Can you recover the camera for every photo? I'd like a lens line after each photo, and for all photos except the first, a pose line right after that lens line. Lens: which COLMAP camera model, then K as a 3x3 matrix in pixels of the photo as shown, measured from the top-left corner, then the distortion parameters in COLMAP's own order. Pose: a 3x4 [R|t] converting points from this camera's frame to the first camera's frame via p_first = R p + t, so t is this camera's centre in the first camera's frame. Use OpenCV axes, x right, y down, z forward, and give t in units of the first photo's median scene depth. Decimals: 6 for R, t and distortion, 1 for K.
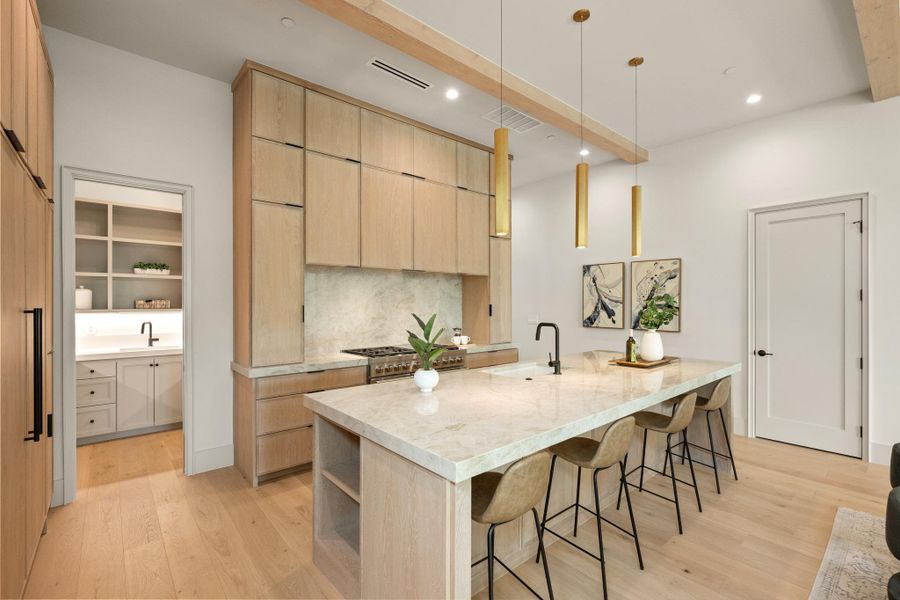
lens RADIAL K [[401.2, 0, 451.3], [0, 401.2, 301.6], [0, 0, 1]] dist [-0.003983, -0.000074]
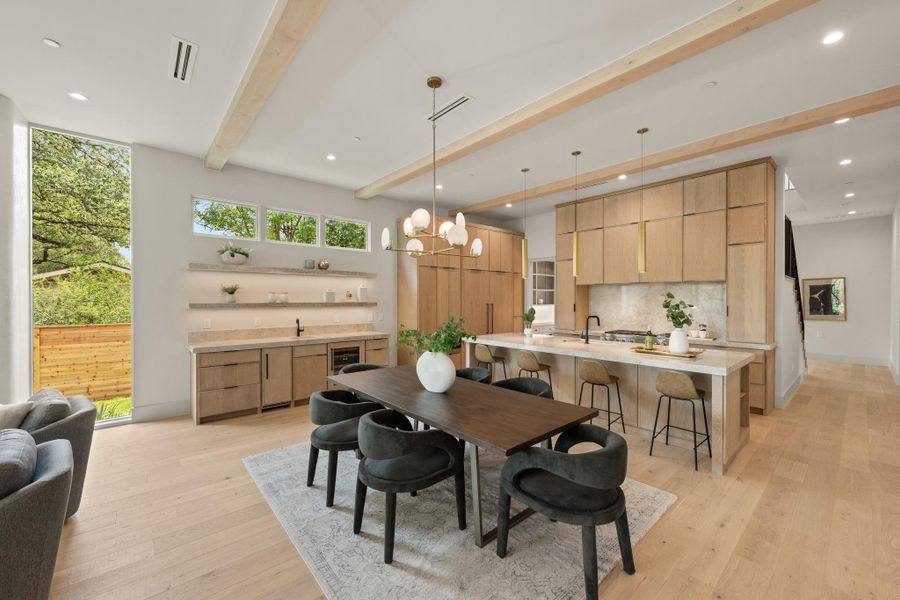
lens RADIAL K [[357.0, 0, 449.7], [0, 357.0, 300.2], [0, 0, 1]] dist [0.000118, -0.000004]
pose [[0.008064, 0.003741, -0.999960, 1.719832], [0.000251, 0.999993, 0.003743, -0.020282], [0.999967, -0.000281, 0.008063, 0.331704]]
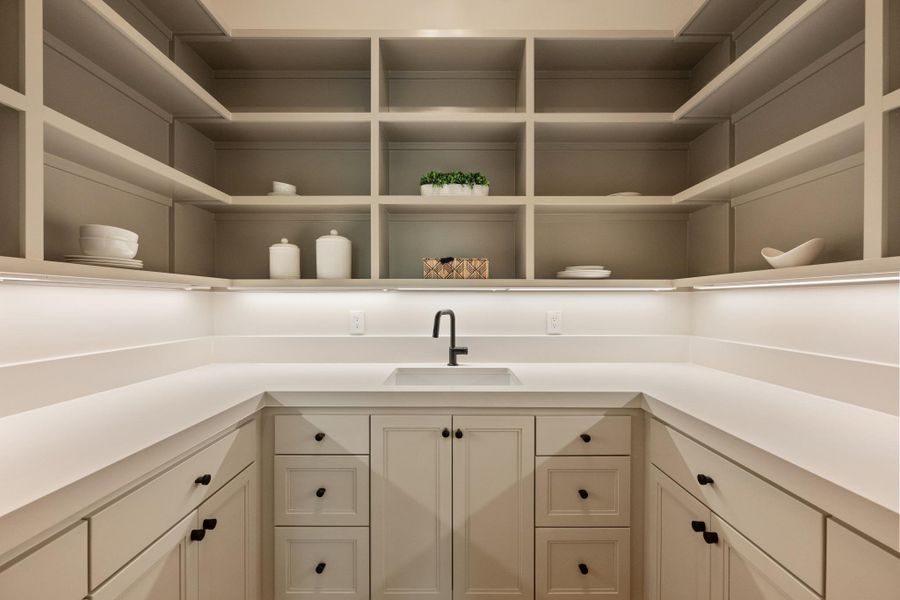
lens RADIAL K [[401.2, 0, 450.8], [0, 401.2, 299.1], [0, 0, 1]] dist [-0.003983, -0.000074]
pose [[0.761664, 0.001524, -0.647970, -0.478251], [0.003370, 0.999974, 0.006314, 0.036442], [0.647963, -0.006993, 0.761640, 0.678934]]
